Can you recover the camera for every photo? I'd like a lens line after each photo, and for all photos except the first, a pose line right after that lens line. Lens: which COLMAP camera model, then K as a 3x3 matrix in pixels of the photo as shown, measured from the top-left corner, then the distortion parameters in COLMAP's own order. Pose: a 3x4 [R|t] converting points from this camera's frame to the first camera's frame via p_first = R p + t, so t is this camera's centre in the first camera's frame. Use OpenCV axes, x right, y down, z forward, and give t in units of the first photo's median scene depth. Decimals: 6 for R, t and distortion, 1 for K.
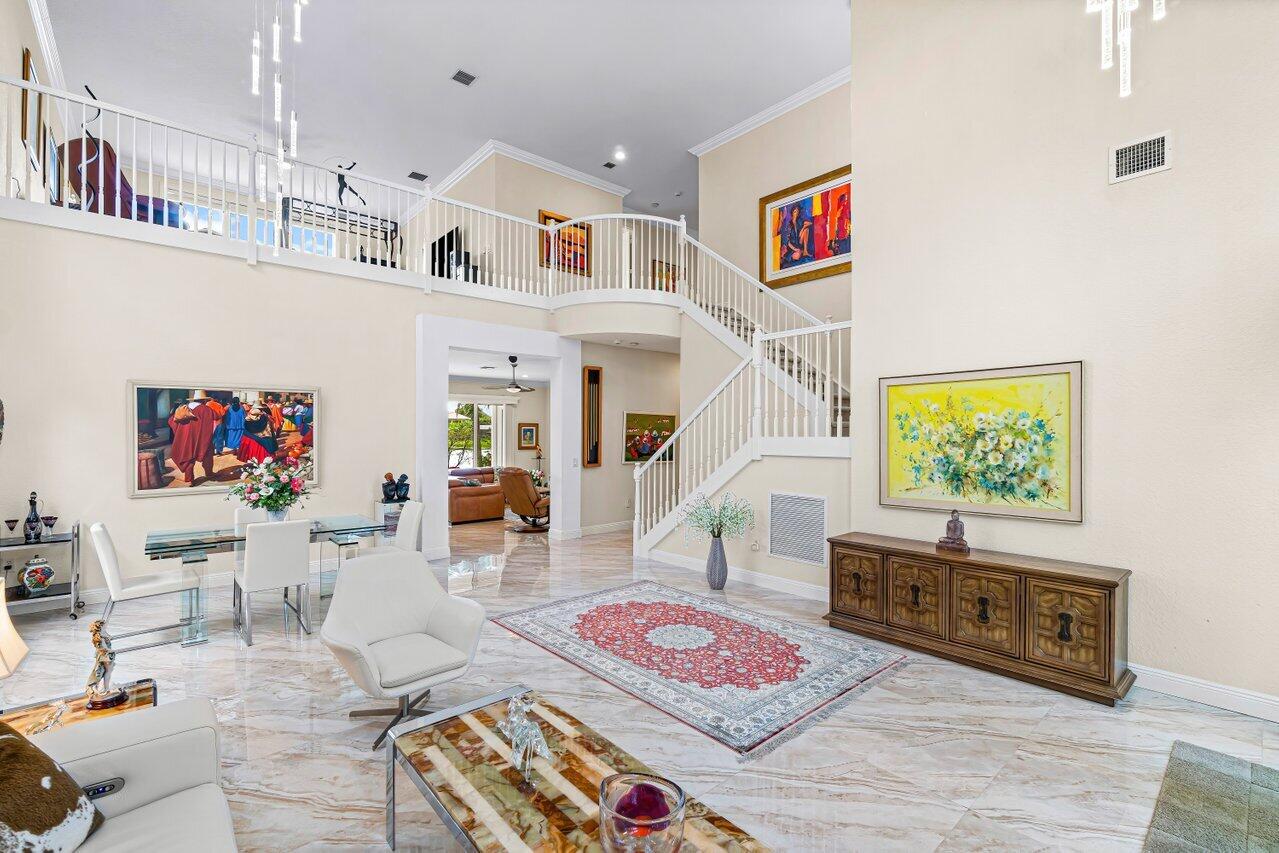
lens RADIAL K [[557.4, 0, 638.9], [0, 557.4, 430.6], [0, 0, 1]] dist [0.001458, 0.000592]
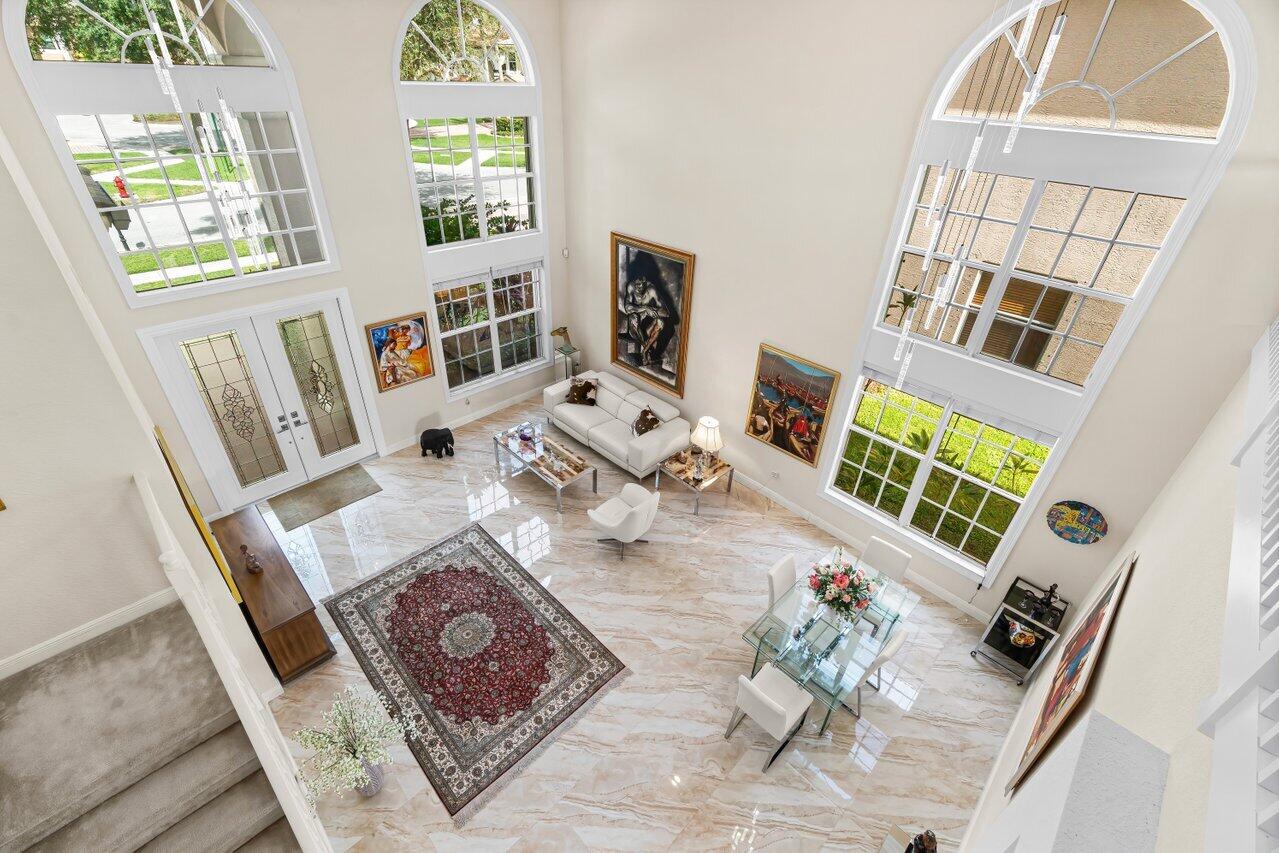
lens RADIAL K [[557.4, 0, 638.9], [0, 557.4, 430.6], [0, 0, 1]] dist [0.001458, 0.000592]
pose [[-0.997458, -0.000589, -0.071253, -0.230460], [-0.039325, 0.838438, 0.543576, -0.750803], [0.059421, 0.544996, -0.836330, 1.850819]]
